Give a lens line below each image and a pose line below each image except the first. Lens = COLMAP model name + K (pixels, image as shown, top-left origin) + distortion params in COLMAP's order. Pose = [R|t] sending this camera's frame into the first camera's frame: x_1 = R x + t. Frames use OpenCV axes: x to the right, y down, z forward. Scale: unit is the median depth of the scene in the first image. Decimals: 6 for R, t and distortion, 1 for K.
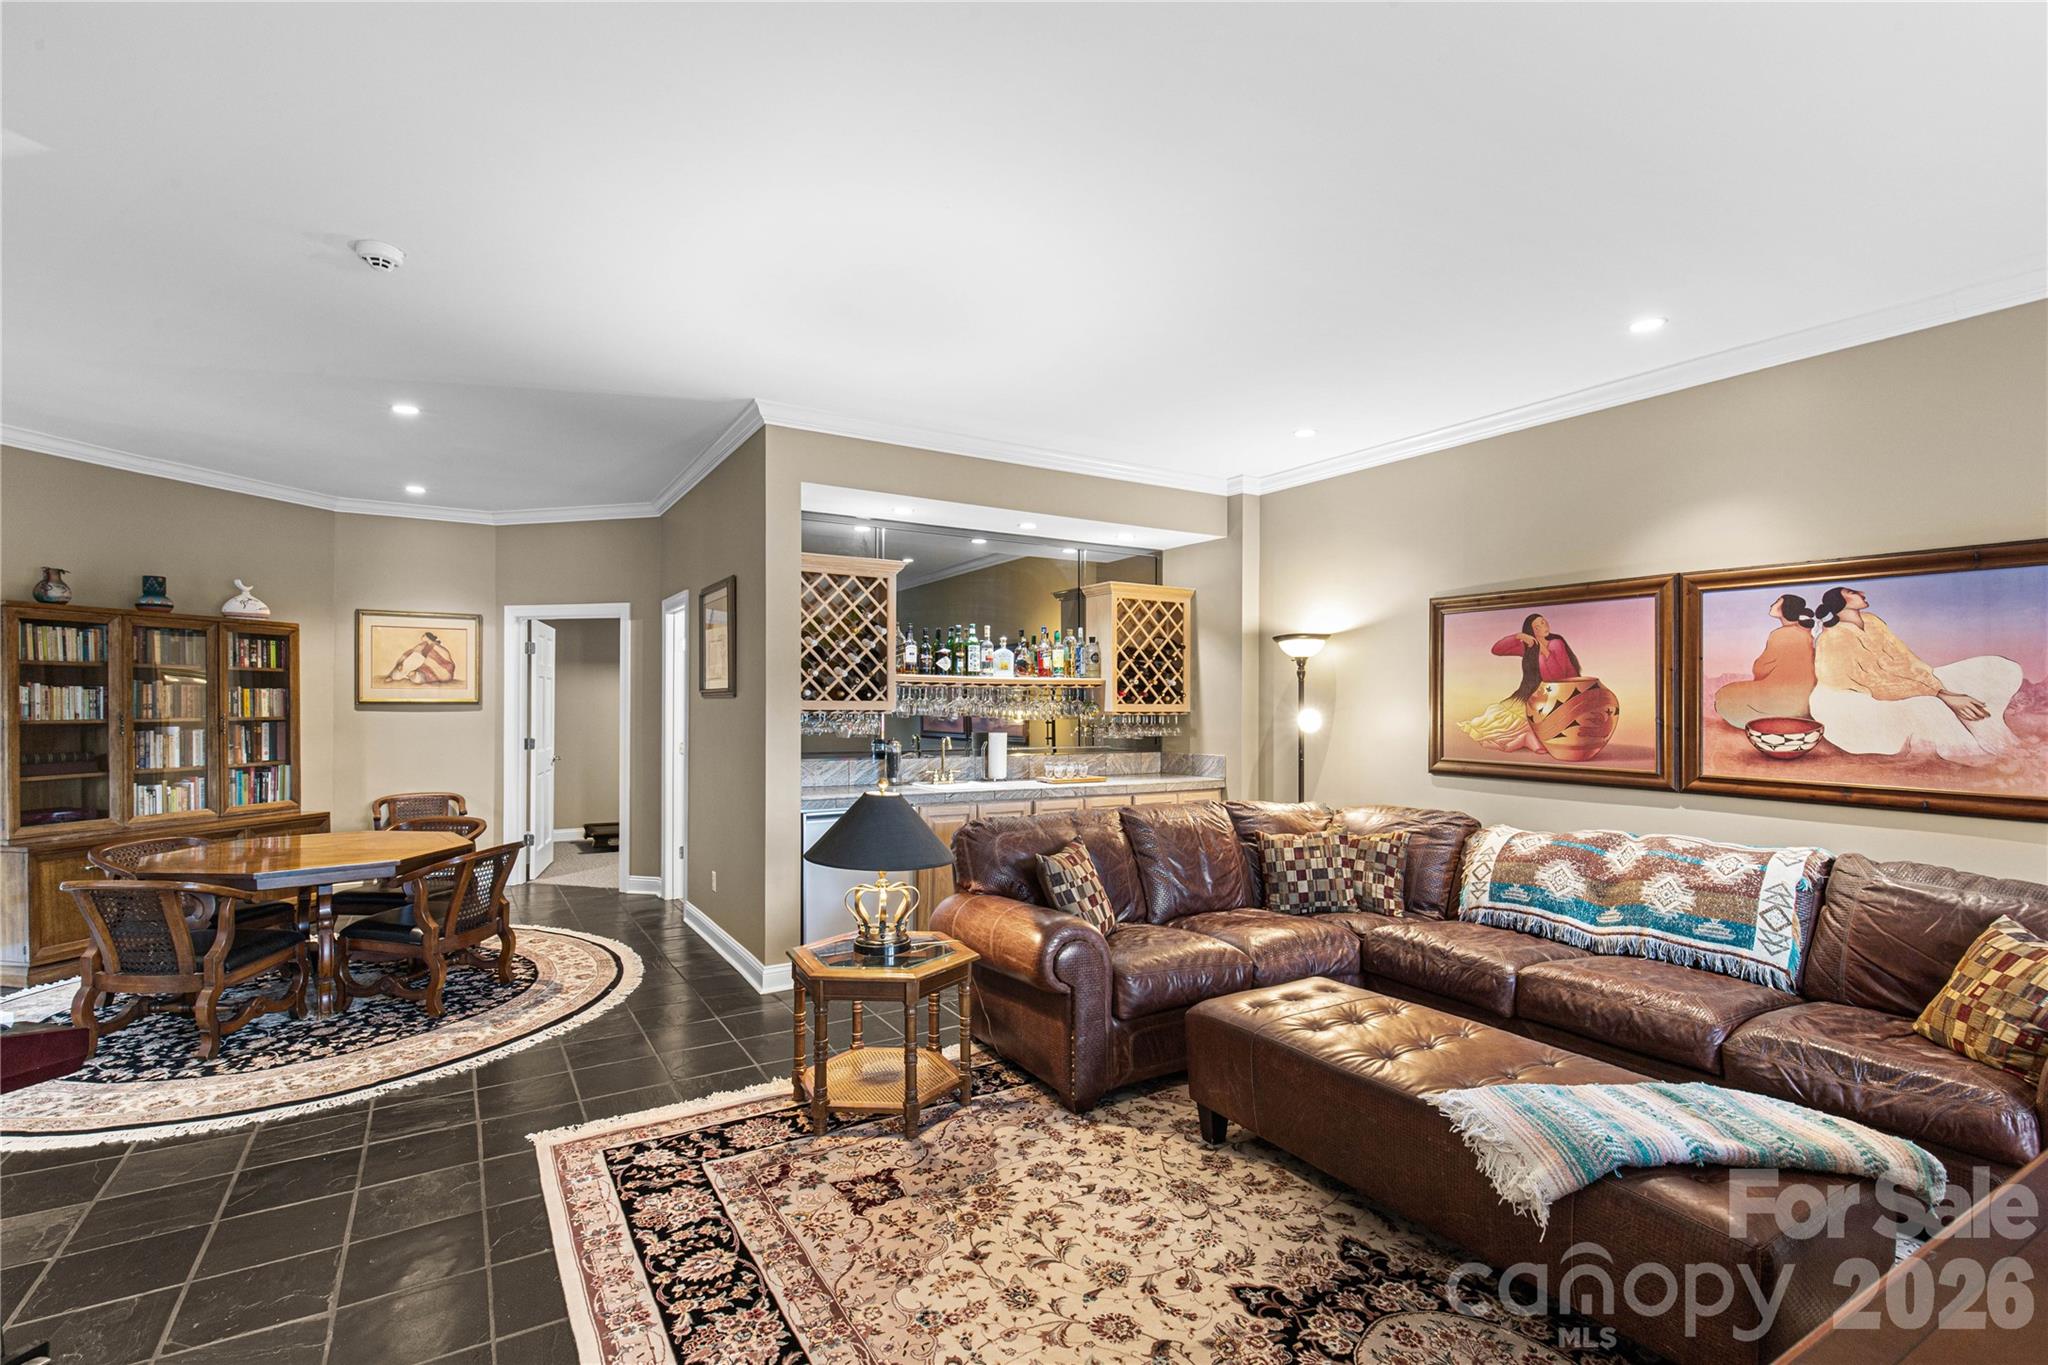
lens RADIAL K [[942.8, 0, 1015.6], [0, 942.8, 678.4], [0, 0, 1]] dist [0.009362, -0.001711]
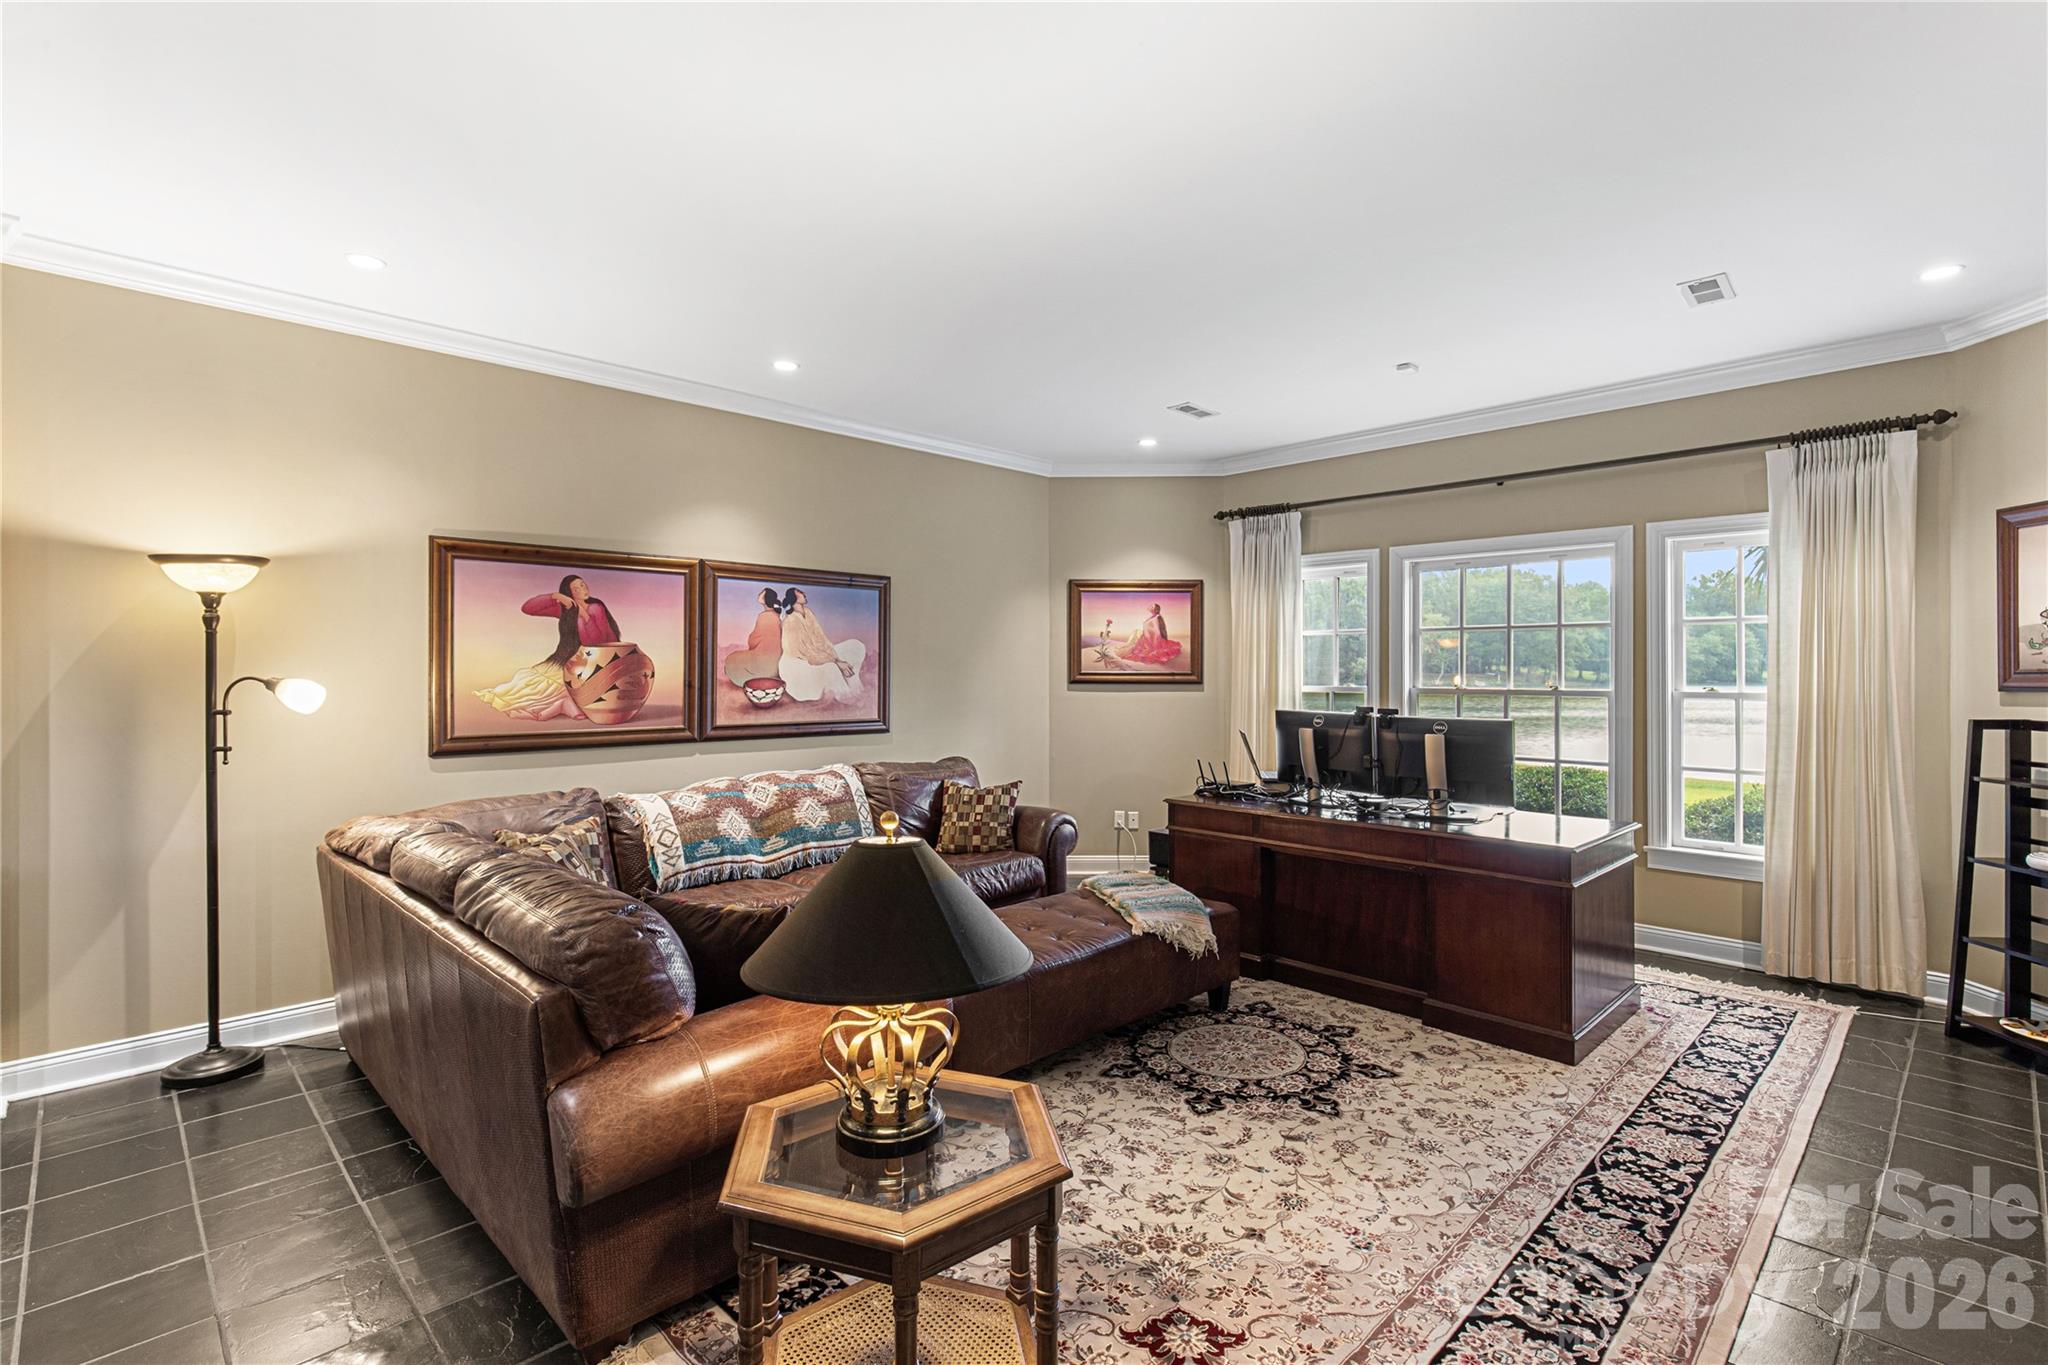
lens RADIAL K [[942.8, 0, 1003.9], [0, 942.8, 715.8], [0, 0, 1]] dist [0.009362, -0.001711]
pose [[-0.211311, -0.058294, 0.975679, -0.535897], [-0.028588, 0.998161, 0.053446, 0.012021], [-0.977001, -0.016599, -0.212589, 0.856422]]
